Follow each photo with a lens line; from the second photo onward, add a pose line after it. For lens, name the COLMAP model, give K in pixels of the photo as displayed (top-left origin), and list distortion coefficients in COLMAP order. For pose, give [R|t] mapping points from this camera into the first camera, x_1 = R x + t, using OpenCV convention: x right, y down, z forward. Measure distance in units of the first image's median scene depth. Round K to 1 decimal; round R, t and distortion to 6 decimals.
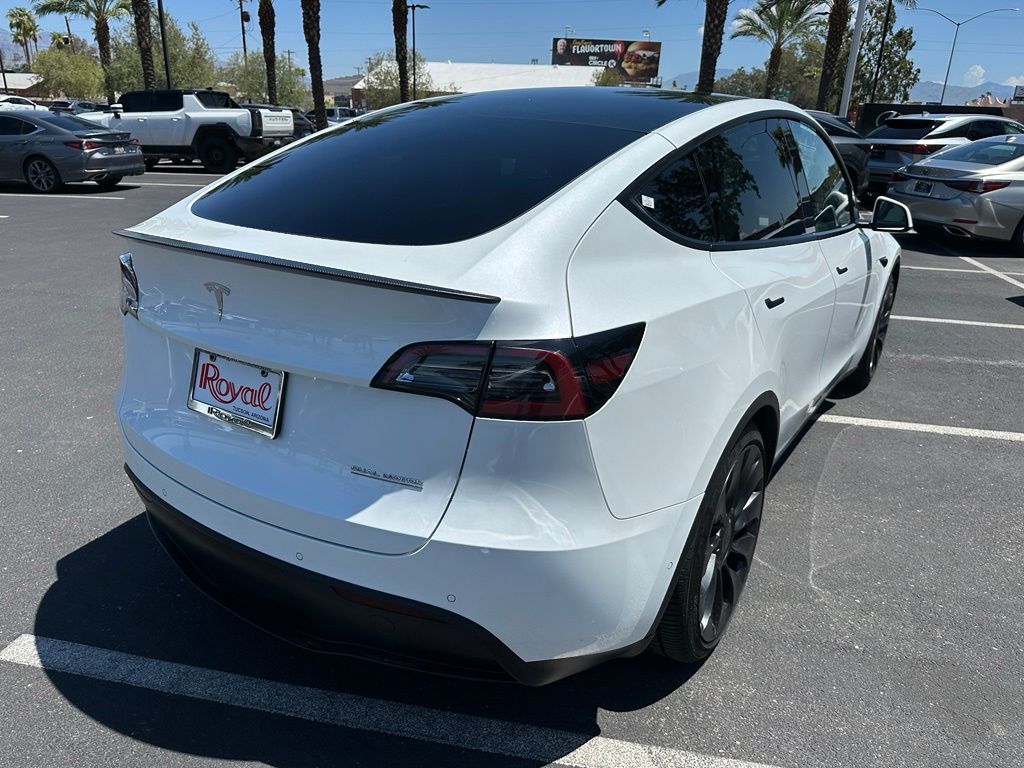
lens RADIAL K [[721.1, 0, 512.0], [0, 721.1, 384.0], [0, 0, 1]] dist [0.041220, -0.132492]
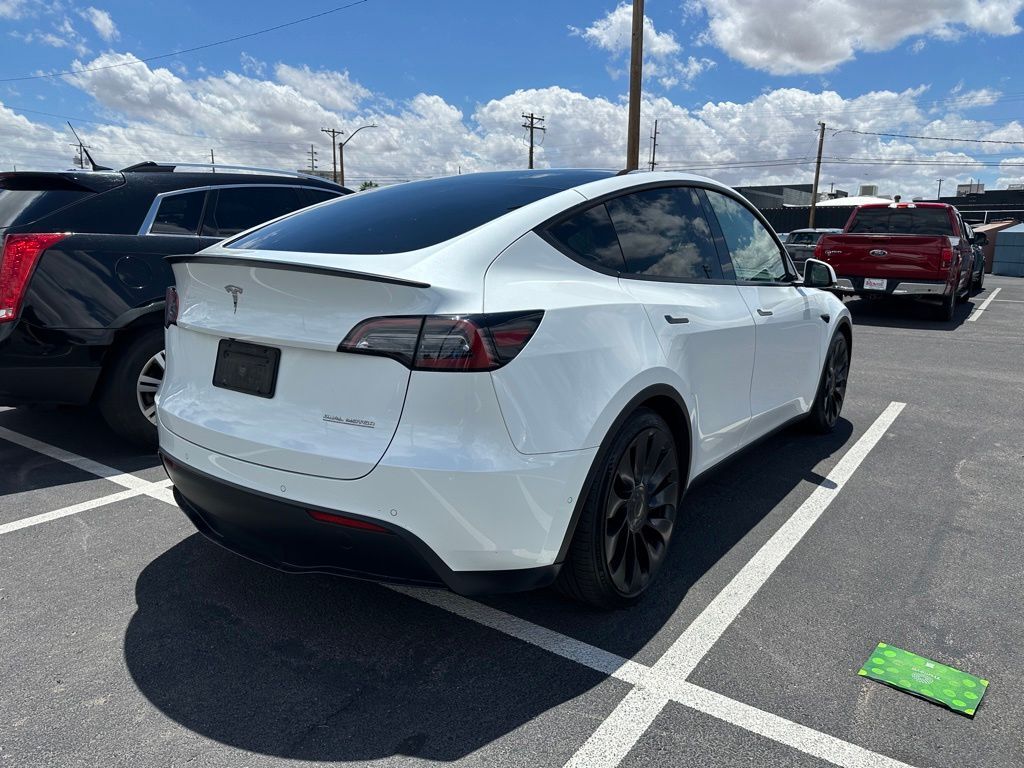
lens RADIAL K [[763.8, 0, 512.0], [0, 763.8, 384.0], [0, 0, 1]] dist [0.003055, -0.005923]
pose [[0.998847, -0.007456, -0.047429, 0.191388], [-0.000580, 0.985921, -0.167210, 0.287949], [0.048008, 0.167045, 0.984780, -0.381466]]
